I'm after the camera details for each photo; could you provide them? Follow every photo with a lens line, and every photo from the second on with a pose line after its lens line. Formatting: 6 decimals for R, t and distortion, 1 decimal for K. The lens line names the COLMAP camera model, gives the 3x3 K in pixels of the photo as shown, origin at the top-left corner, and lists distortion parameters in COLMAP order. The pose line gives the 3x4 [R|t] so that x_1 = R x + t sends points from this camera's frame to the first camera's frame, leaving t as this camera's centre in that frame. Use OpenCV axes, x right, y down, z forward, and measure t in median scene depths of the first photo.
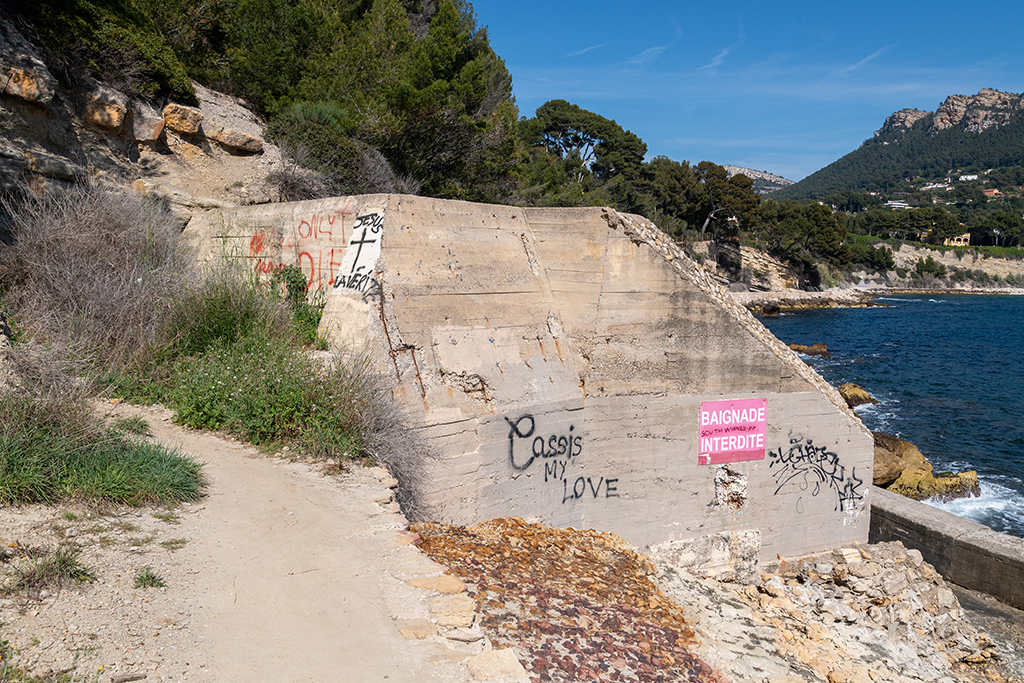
lens RADIAL K [[938.6, 0, 511.9], [0, 938.6, 341.2], [0, 0, 1]] dist [-0.000106, 0.000000]
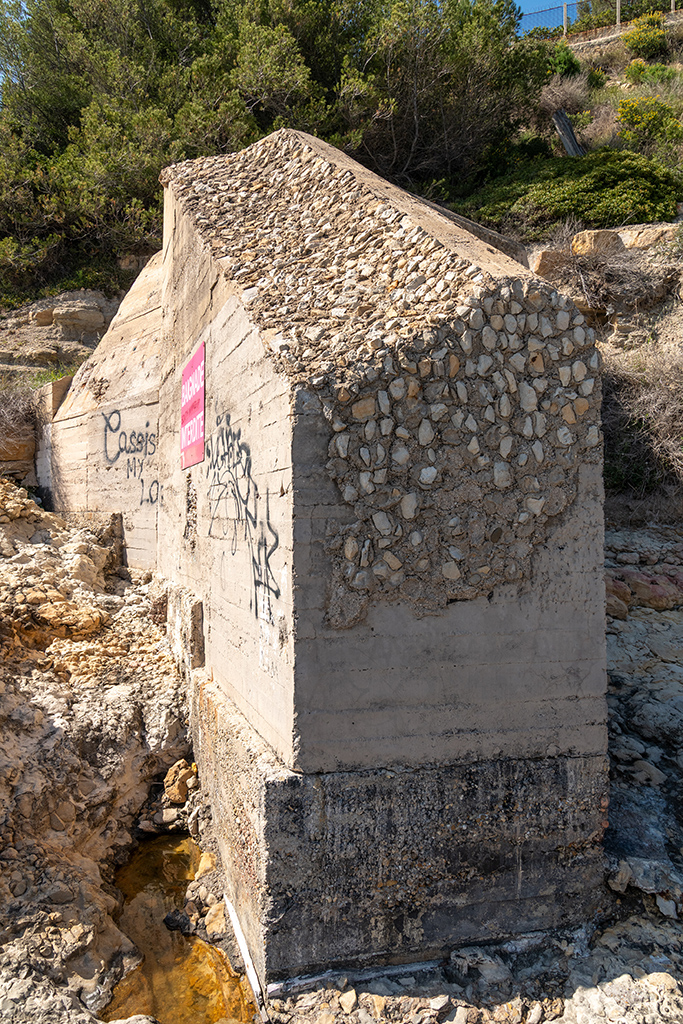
lens RADIAL K [[707.6, 0, 341.5], [0, 707.6, 511.8], [0, 0, 1]] dist [-0.000263, -0.000023]
pose [[-0.118576, -0.027301, -0.992570, 0.604033], [-0.079739, 0.996655, -0.017888, 0.145685], [0.989738, 0.077026, -0.120356, 1.062227]]
